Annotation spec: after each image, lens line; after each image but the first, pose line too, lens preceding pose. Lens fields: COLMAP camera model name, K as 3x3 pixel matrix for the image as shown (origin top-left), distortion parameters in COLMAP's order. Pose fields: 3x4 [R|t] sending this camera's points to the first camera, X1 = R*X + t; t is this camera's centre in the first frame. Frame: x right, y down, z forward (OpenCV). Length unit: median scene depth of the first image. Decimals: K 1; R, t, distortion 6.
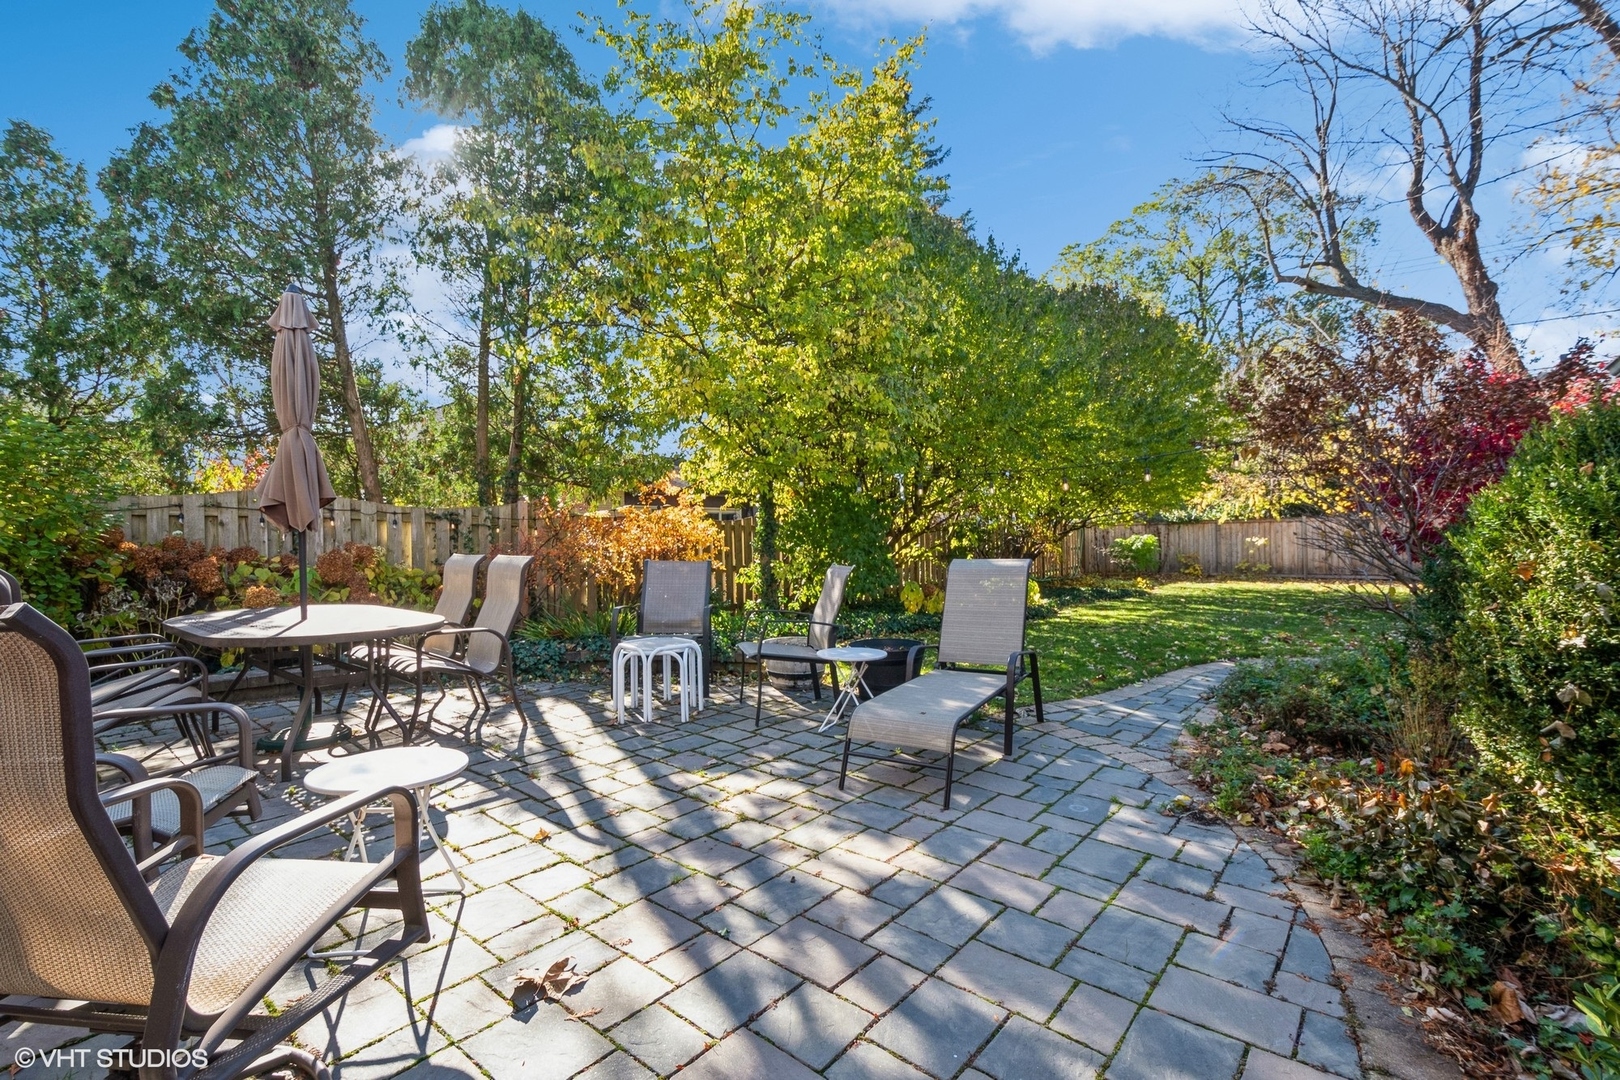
lens RADIAL K [[704.4, 0, 807.1], [0, 704.4, 541.2], [0, 0, 1]] dist [-0.001348, -0.000116]
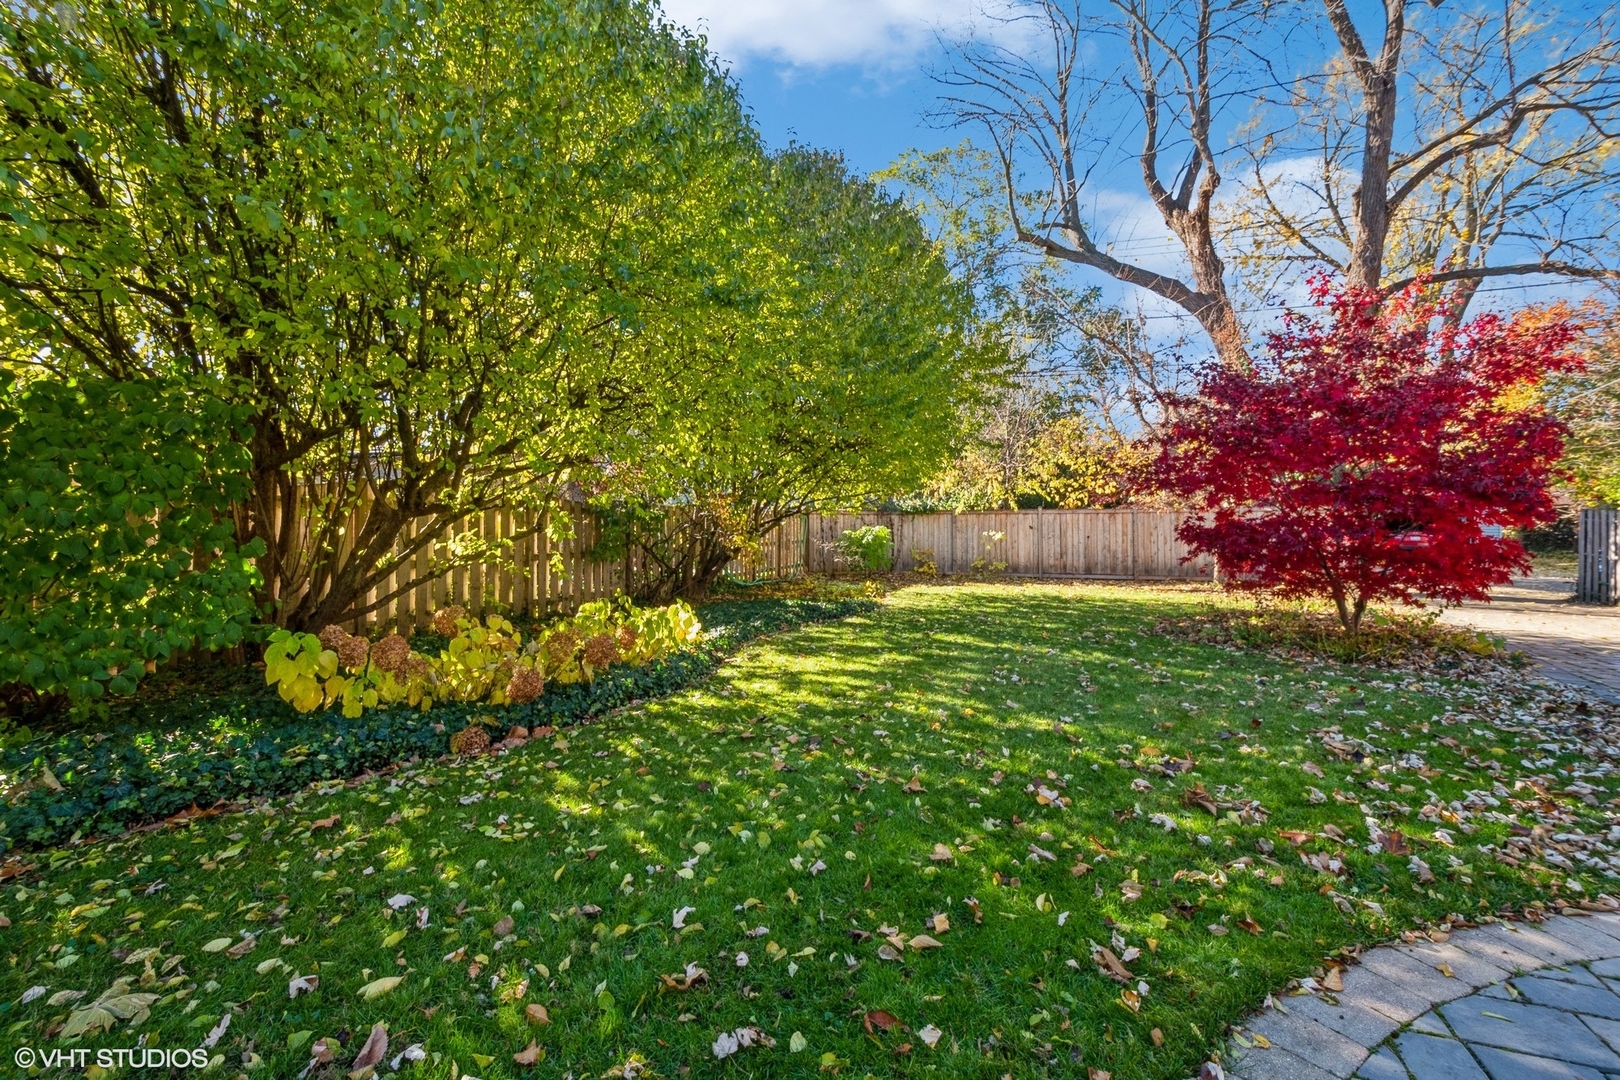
lens RADIAL K [[704.4, 0, 811.3], [0, 704.4, 539.5], [0, 0, 1]] dist [-0.001348, -0.000116]
pose [[0.939055, 0.011489, 0.343575, 0.133887], [-0.015170, 0.999853, 0.008027, 0.001252], [-0.343432, -0.012750, 0.939091, 0.269605]]
